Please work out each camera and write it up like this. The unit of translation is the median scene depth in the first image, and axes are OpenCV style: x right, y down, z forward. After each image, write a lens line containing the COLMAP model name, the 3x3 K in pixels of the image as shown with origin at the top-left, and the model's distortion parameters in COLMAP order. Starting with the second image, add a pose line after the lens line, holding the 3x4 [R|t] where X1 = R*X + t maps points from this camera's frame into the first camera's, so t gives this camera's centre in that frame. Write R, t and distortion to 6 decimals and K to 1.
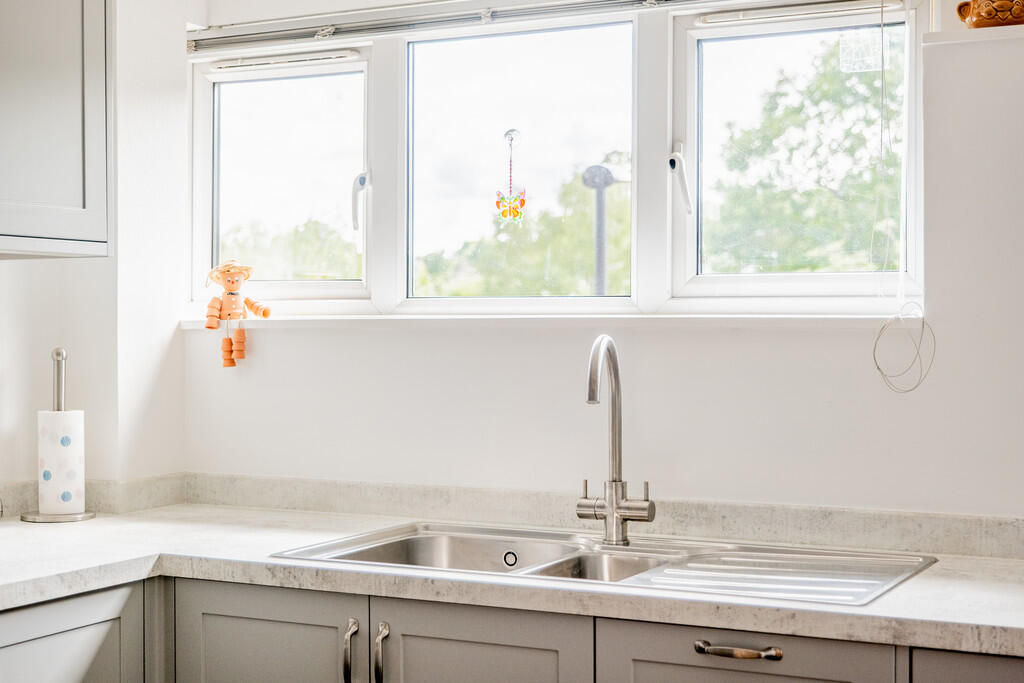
lens RADIAL K [[1549.9, 0, 512.0], [0, 1549.9, 341.5], [0, 0, 1]] dist [0.012761, -0.024988]
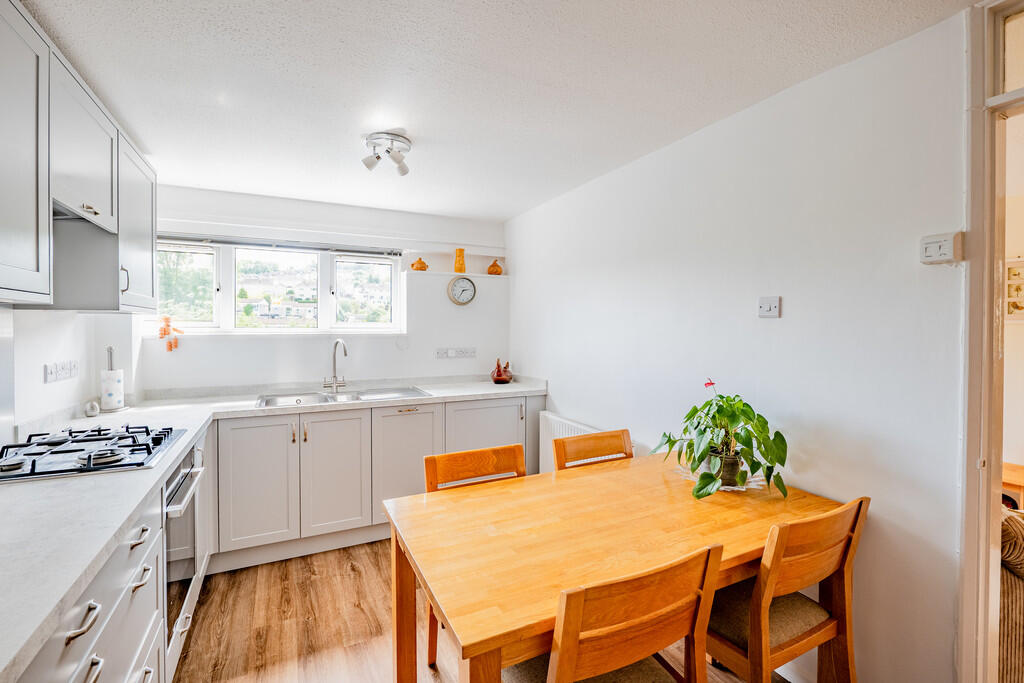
lens RADIAL K [[452.3, 0, 510.6], [0, 452.3, 331.3], [0, 0, 1]] dist [-0.003618, -0.000174]
pose [[0.596637, -0.007144, 0.802479, -0.507491], [0.006424, 0.999971, 0.004126, -0.021258], [-0.802485, 0.002693, 0.596666, -0.015734]]
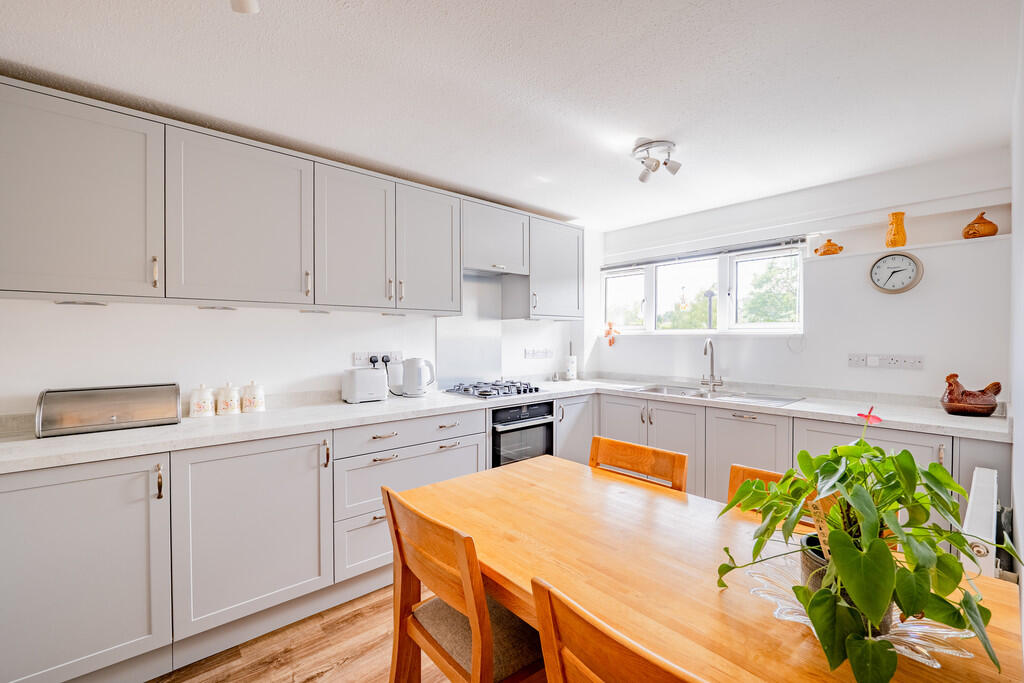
lens RADIAL K [[432.9, 0, 496.2], [0, 432.9, 343.3], [0, 0, 1]] dist [-0.012758, 0.000193]
pose [[0.919483, 0.006522, -0.393075, -0.006500], [-0.005023, 0.999976, 0.004844, 0.004994], [0.393097, -0.002480, 0.919494, -0.206927]]
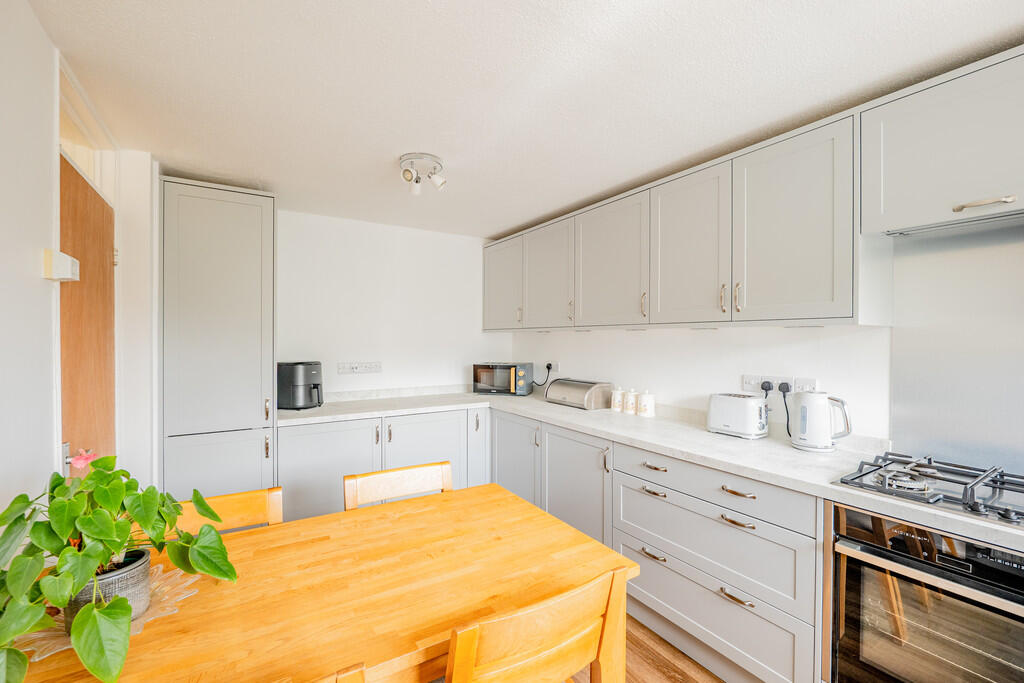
lens RADIAL K [[417.2, 0, 512.0], [0, 417.2, 341.5], [0, 0, 1]] dist [-0.003600, -0.000031]
pose [[-0.522364, 0.003450, -0.852715, 0.189261], [-0.006508, 0.999947, 0.008032, -0.029474], [0.852697, 0.009745, -0.522314, 0.519504]]
